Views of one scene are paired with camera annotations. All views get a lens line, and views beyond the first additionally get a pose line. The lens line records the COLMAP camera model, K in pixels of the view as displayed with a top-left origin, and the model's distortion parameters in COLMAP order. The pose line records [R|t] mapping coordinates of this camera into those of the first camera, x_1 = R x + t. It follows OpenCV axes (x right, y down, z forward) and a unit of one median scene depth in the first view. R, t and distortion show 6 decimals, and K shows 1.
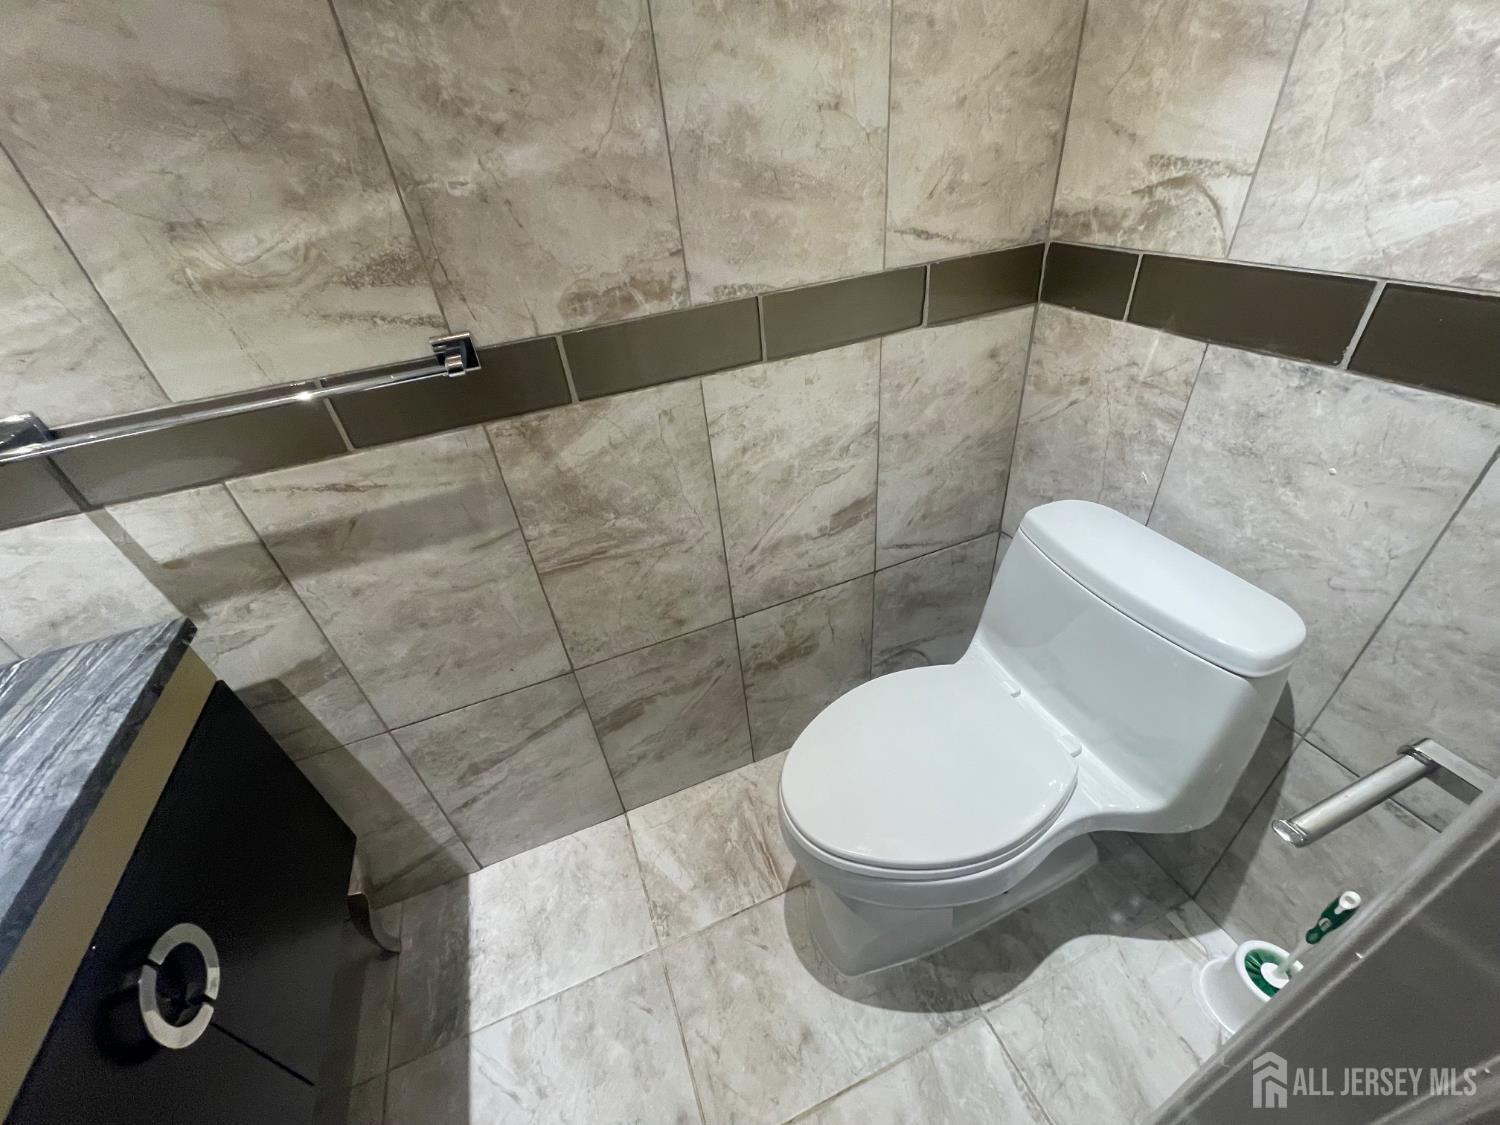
lens RADIAL K [[604.0, 0, 753.3], [0, 604.0, 566.9], [0, 0, 1]] dist [-0.007195, 0.003111]
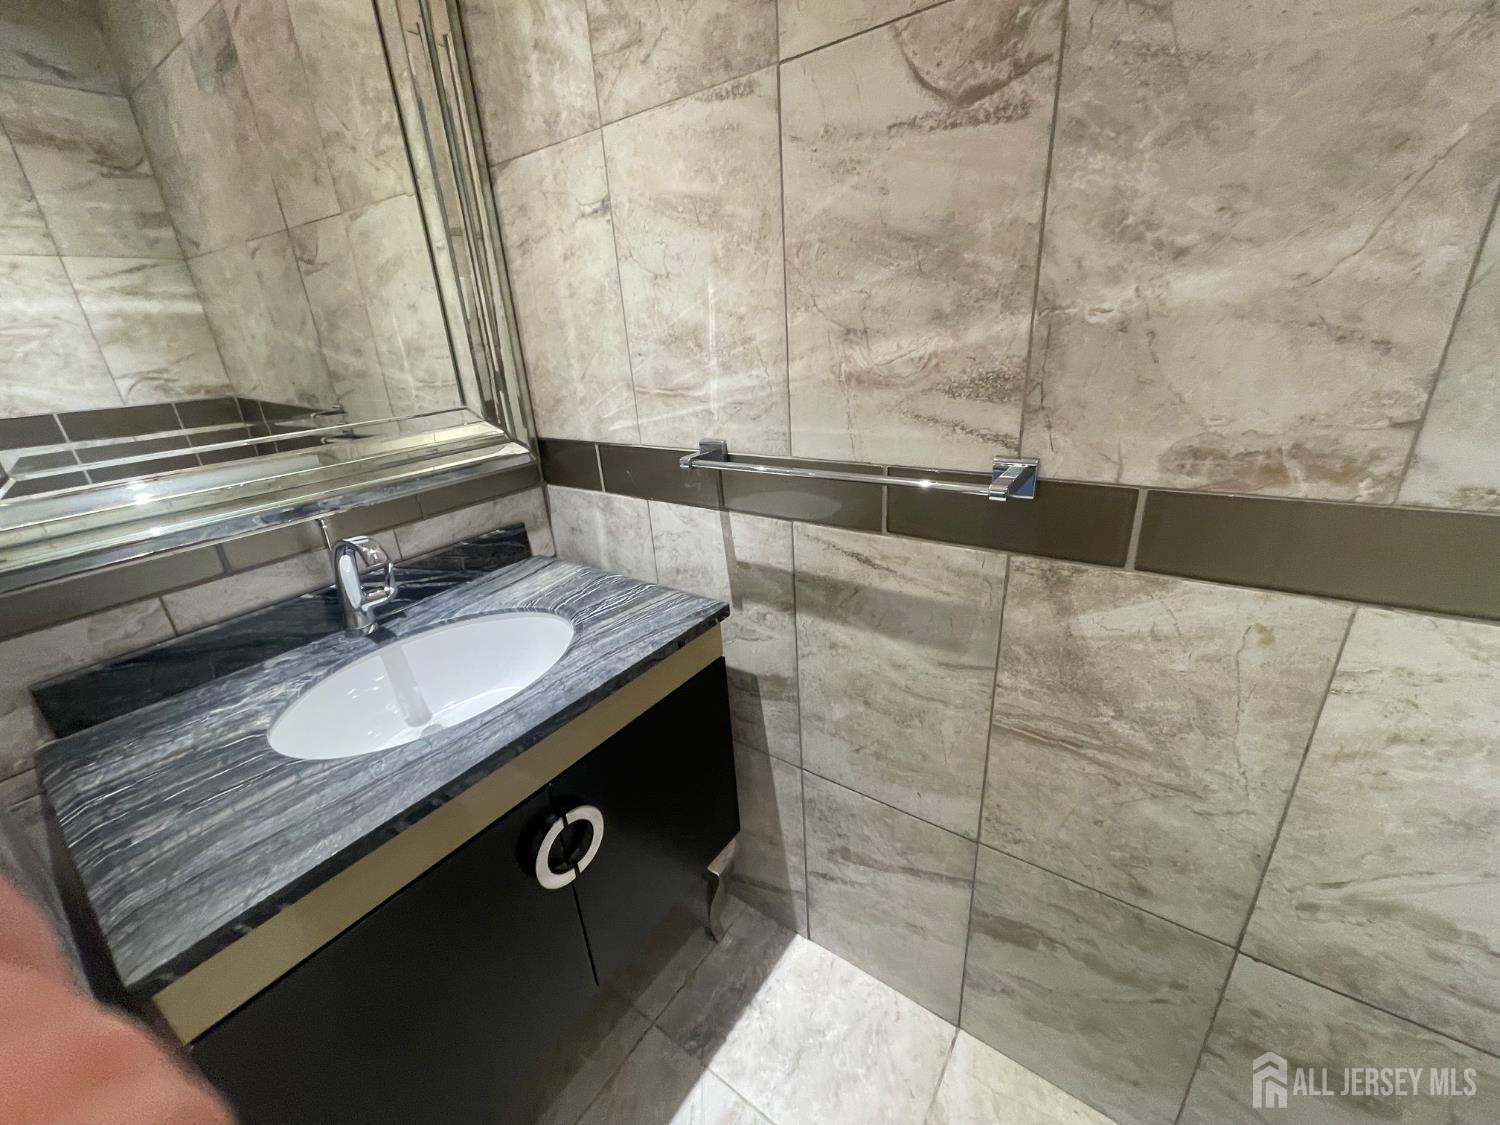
lens RADIAL K [[604.0, 0, 751.2], [0, 604.0, 565.5], [0, 0, 1]] dist [-0.007195, 0.003111]
pose [[0.536781, 0.366162, -0.760126, 0.039618], [-0.479476, 0.873690, 0.082275, -0.108250], [0.694240, 0.320298, 0.644546, 0.152661]]
